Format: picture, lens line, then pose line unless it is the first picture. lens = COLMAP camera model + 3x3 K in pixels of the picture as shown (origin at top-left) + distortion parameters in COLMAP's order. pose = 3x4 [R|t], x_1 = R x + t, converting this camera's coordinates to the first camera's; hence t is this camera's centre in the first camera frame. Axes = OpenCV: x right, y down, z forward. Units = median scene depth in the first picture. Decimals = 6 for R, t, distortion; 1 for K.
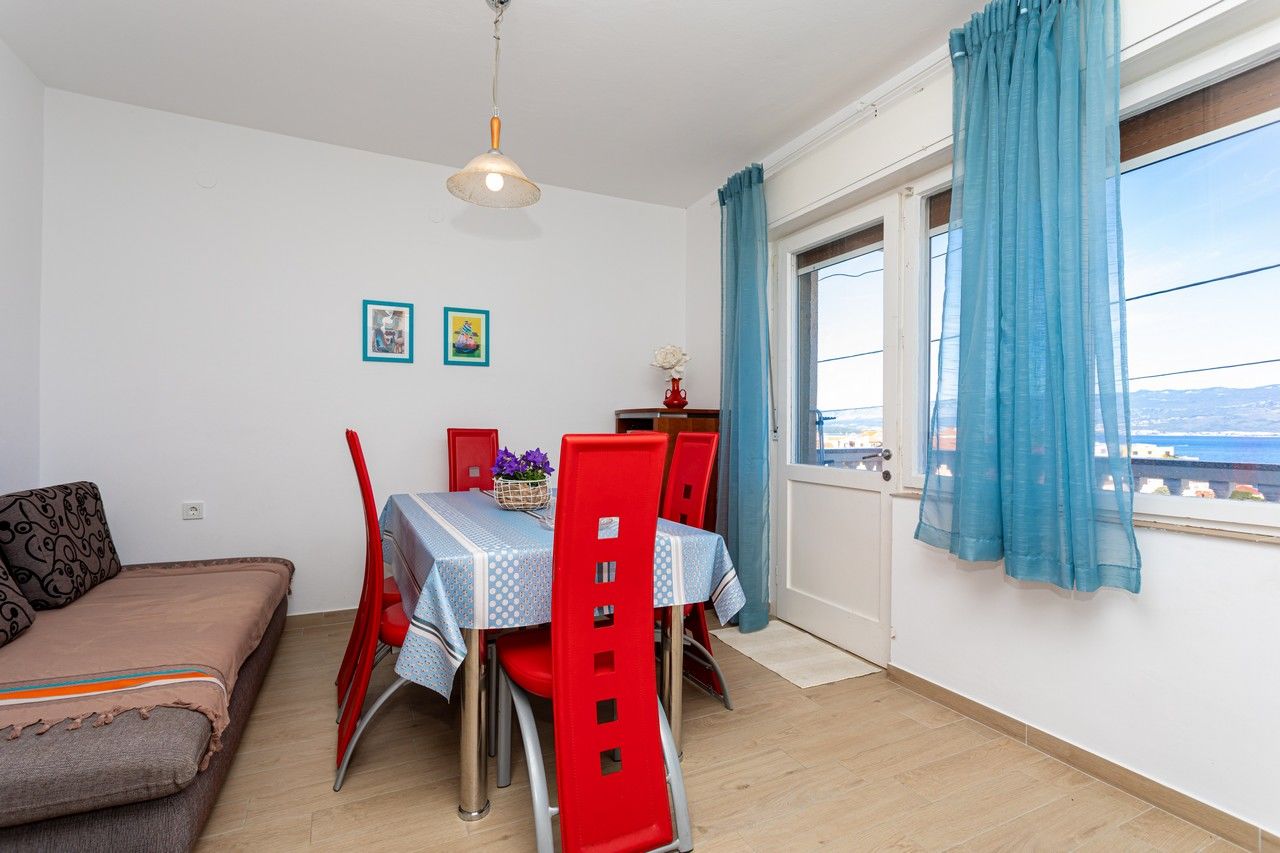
lens RADIAL K [[612.6, 0, 632.6], [0, 612.6, 427.9], [0, 0, 1]] dist [0.001931, 0.001113]
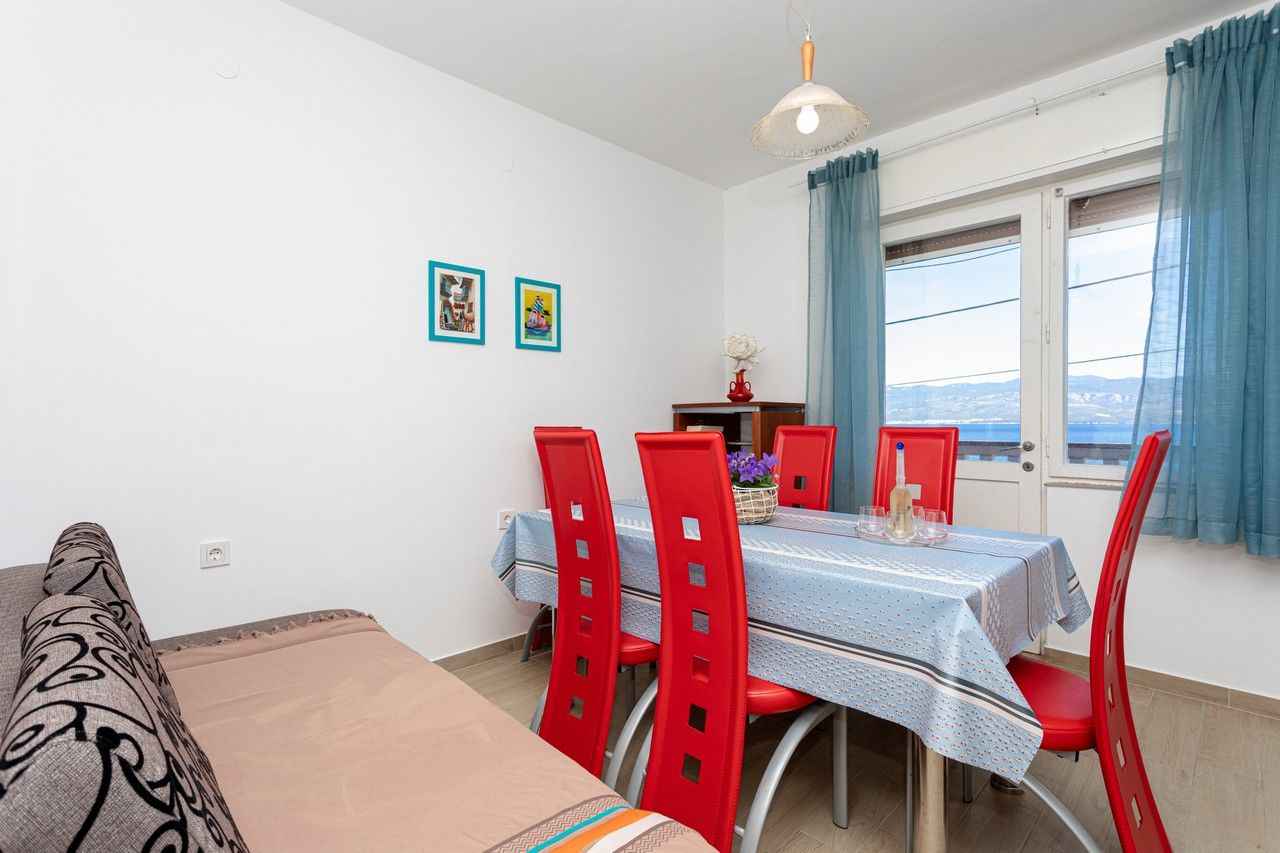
lens RADIAL K [[612.6, 0, 639.4], [0, 612.6, 427.2], [0, 0, 1]] dist [0.001931, 0.001113]
pose [[0.946067, -0.015134, 0.323618, -0.429676], [0.012300, 0.999866, 0.010800, -0.005740], [-0.323738, -0.006237, 0.946126, 0.184354]]
